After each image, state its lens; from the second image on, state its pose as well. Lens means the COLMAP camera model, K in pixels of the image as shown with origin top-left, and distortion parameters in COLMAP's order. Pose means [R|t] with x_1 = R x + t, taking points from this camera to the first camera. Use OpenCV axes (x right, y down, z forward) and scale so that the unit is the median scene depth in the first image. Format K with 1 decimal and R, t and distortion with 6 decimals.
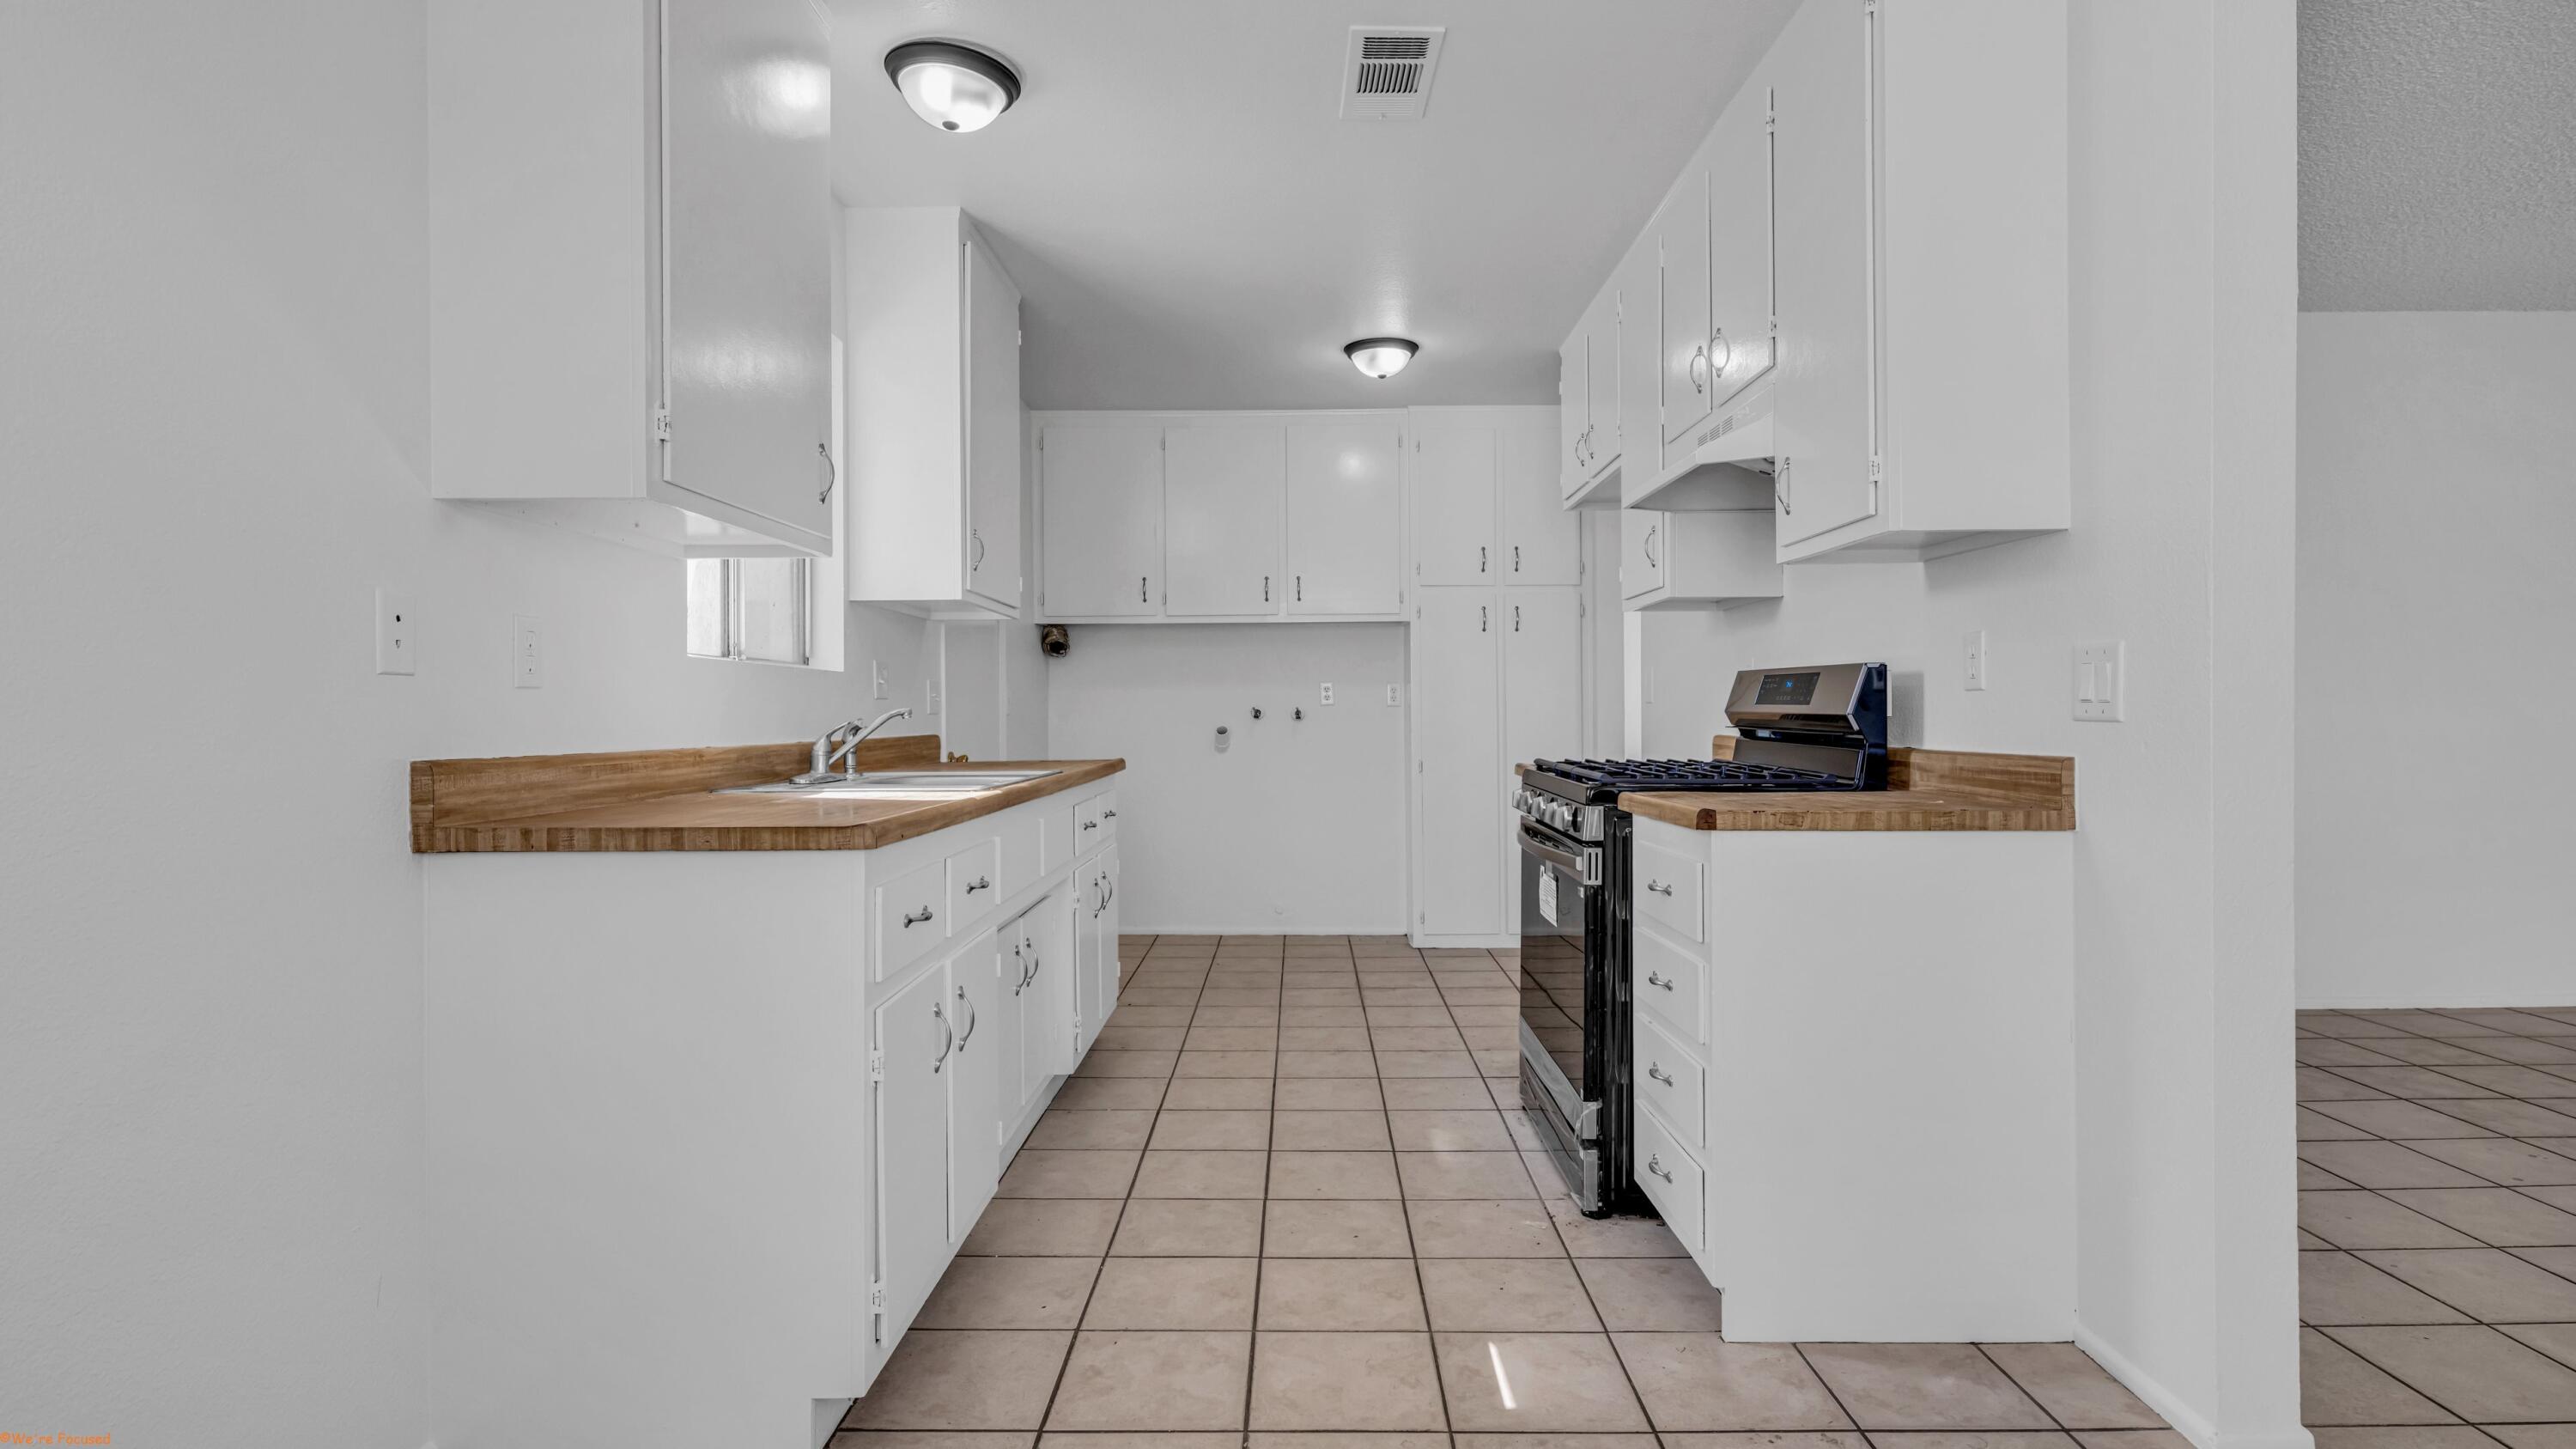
lens RADIAL K [[1242.0, 0, 1279.4], [0, 1242.0, 718.9], [0, 0, 1]] dist [-0.006166, -0.004217]
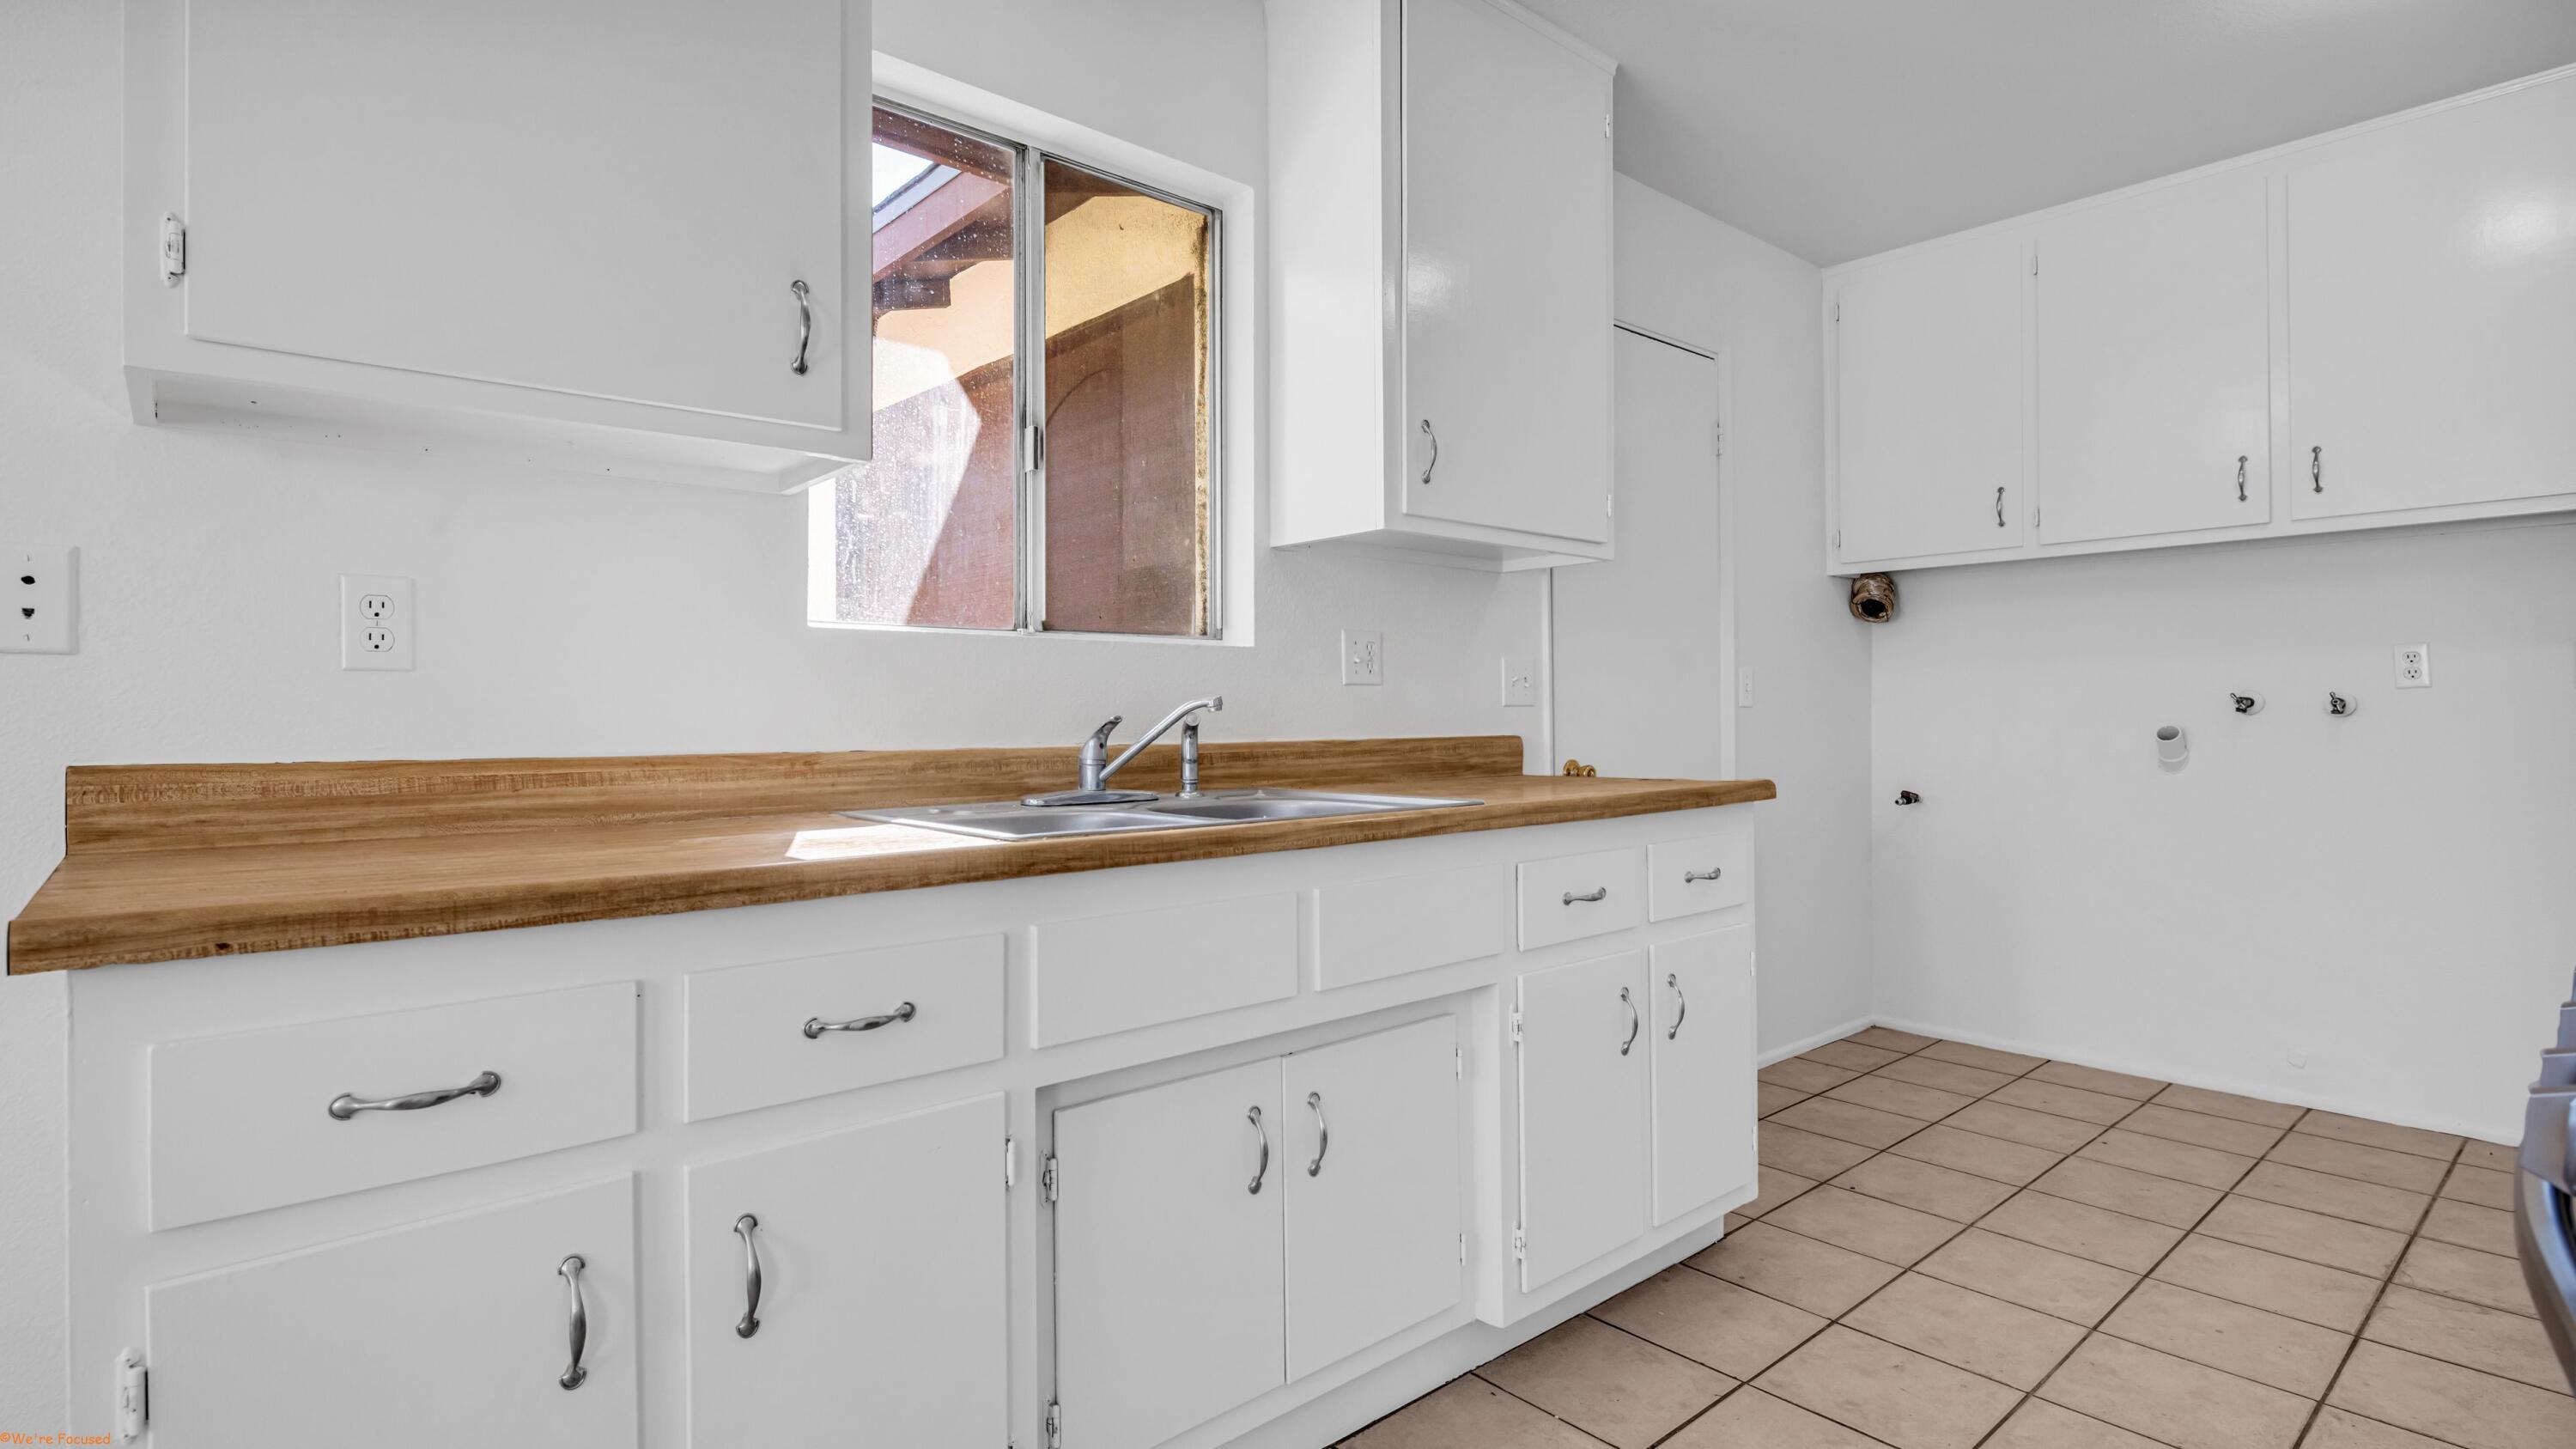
lens RADIAL K [[1242.0, 0, 1289.2], [0, 1242.0, 710.4], [0, 0, 1]] dist [-0.006166, -0.004217]
pose [[0.665071, -0.001127, -0.746779, 0.204080], [-0.000538, 0.999998, -0.001988, -0.000124], [0.746780, 0.001724, 0.665069, 0.555046]]
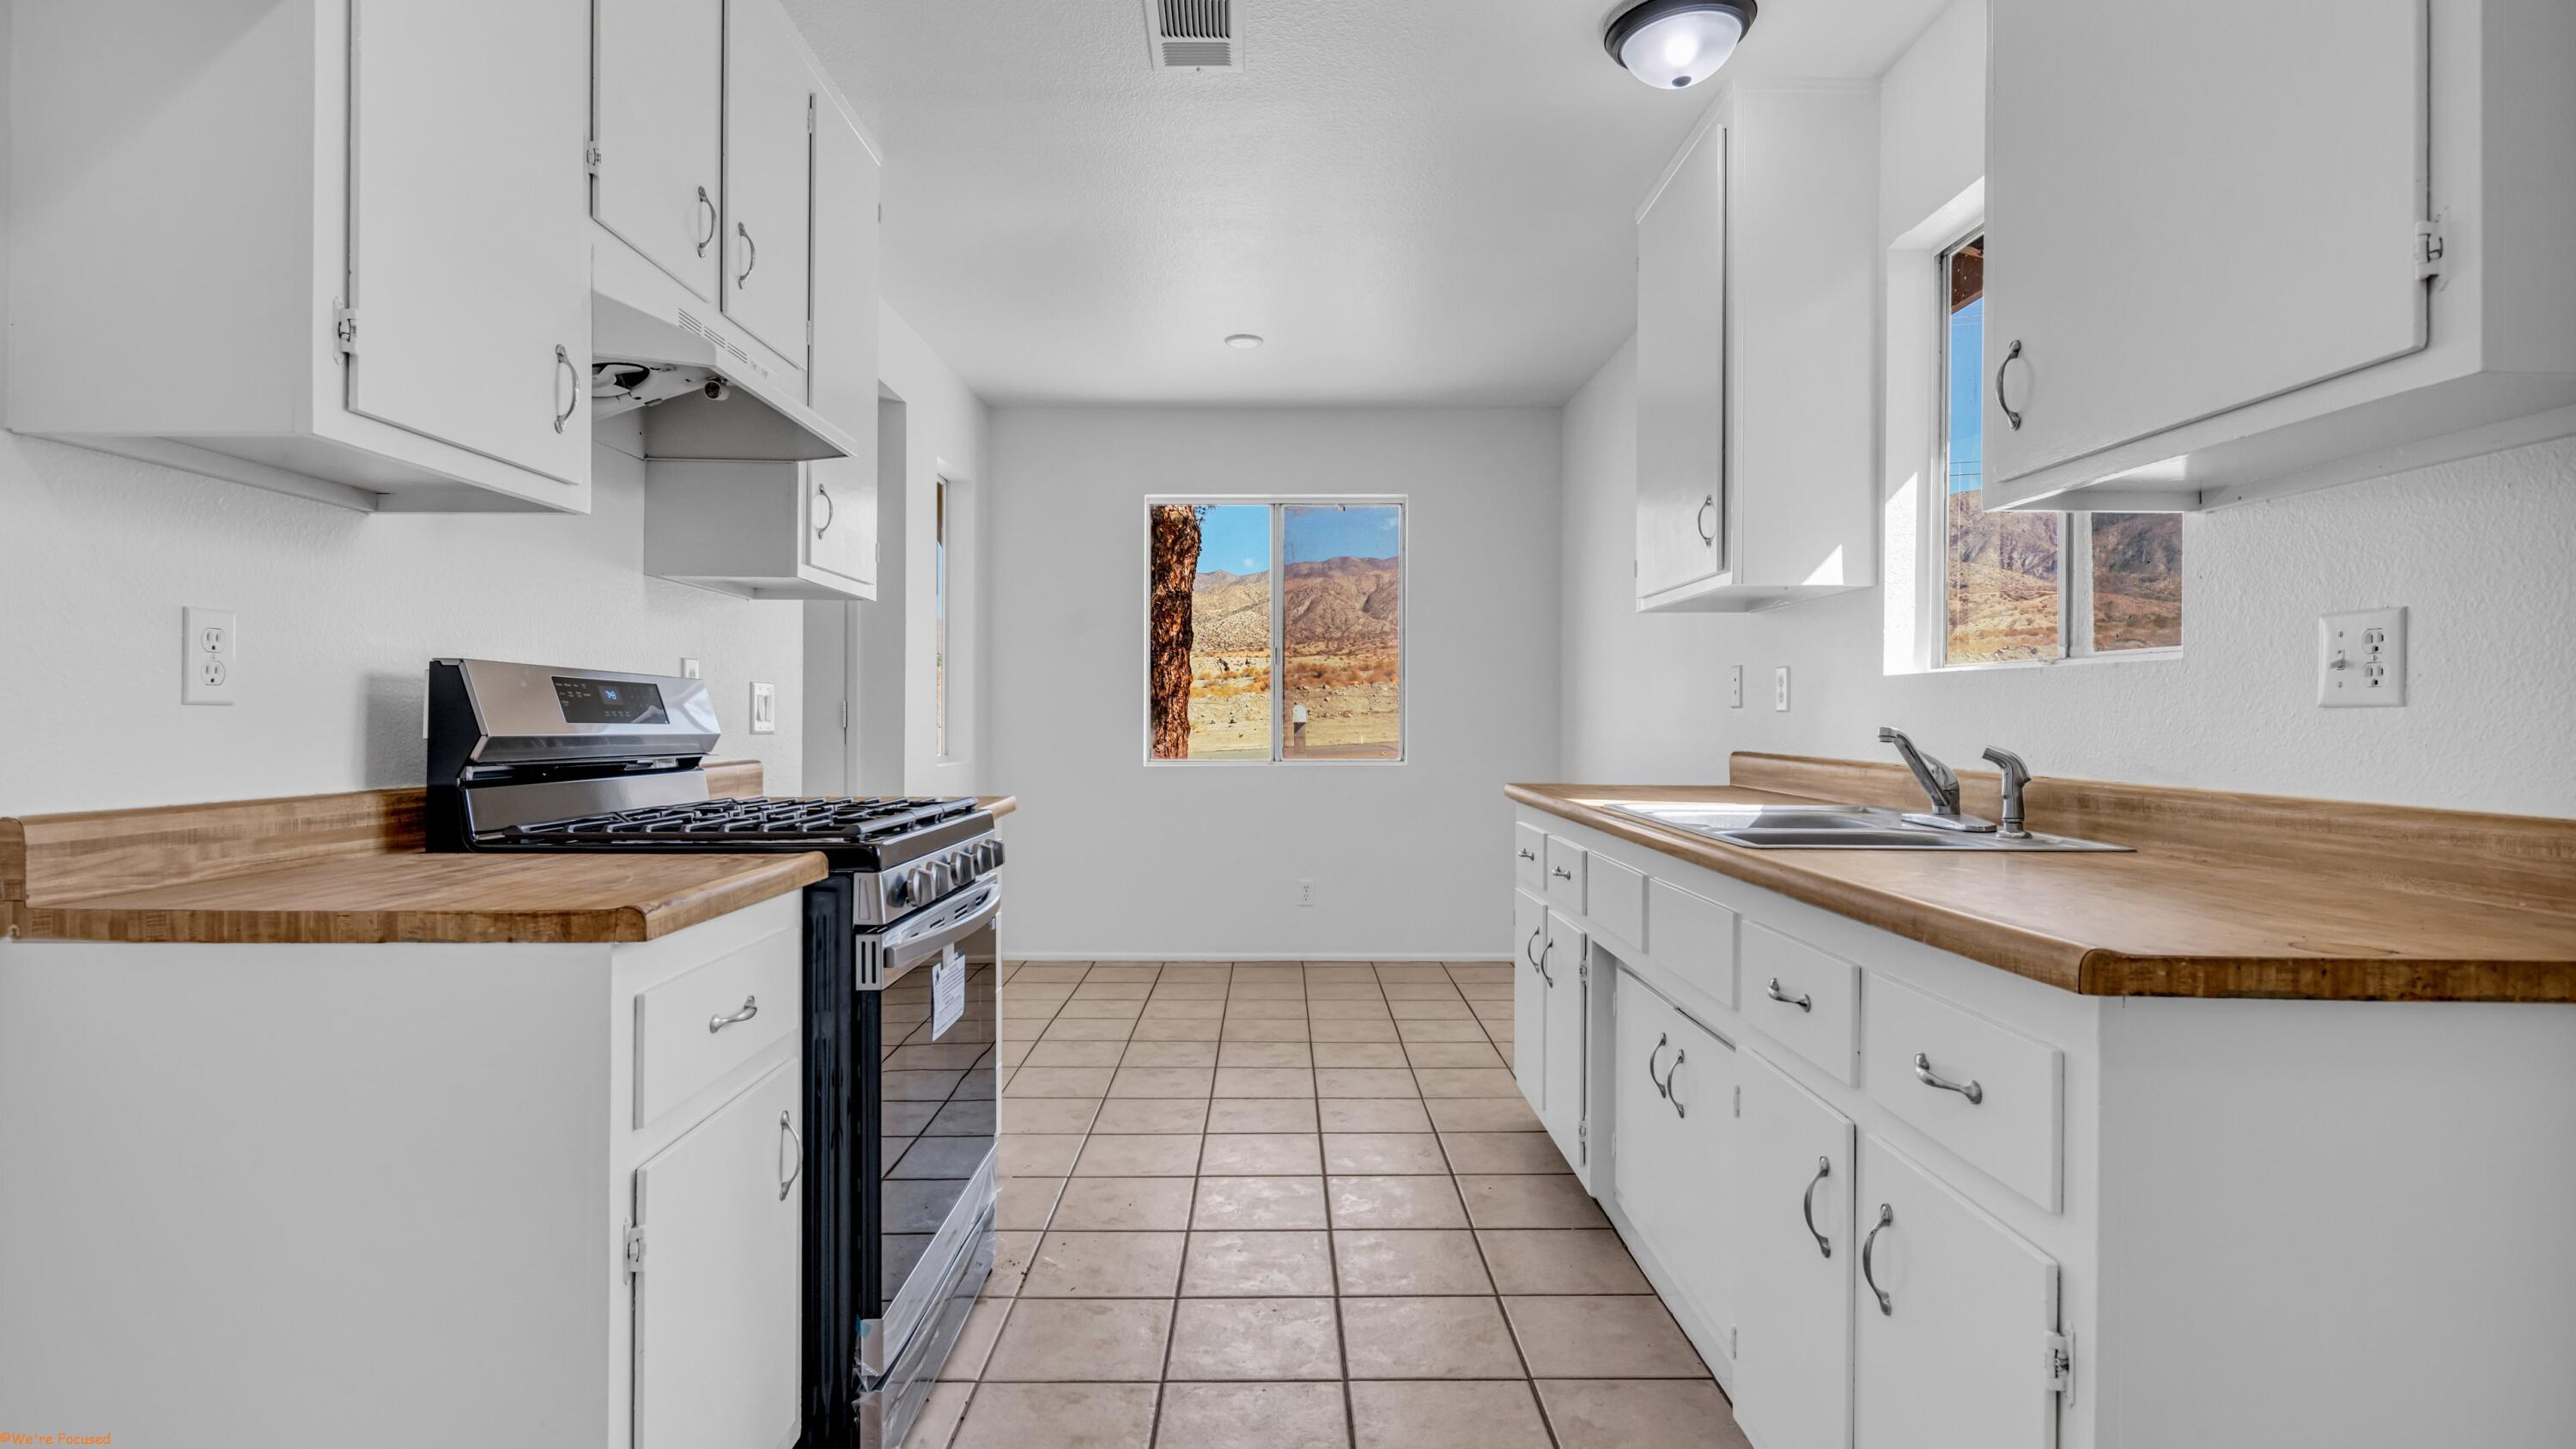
lens RADIAL K [[1242.0, 0, 1288.2], [0, 1242.0, 719.7], [0, 0, 1]] dist [-0.006166, -0.004217]
pose [[-0.999516, 0.000575, -0.031114, 0.041377], [0.000364, 0.999977, 0.006786, -0.017840], [0.031117, 0.006771, -0.999493, 1.594134]]
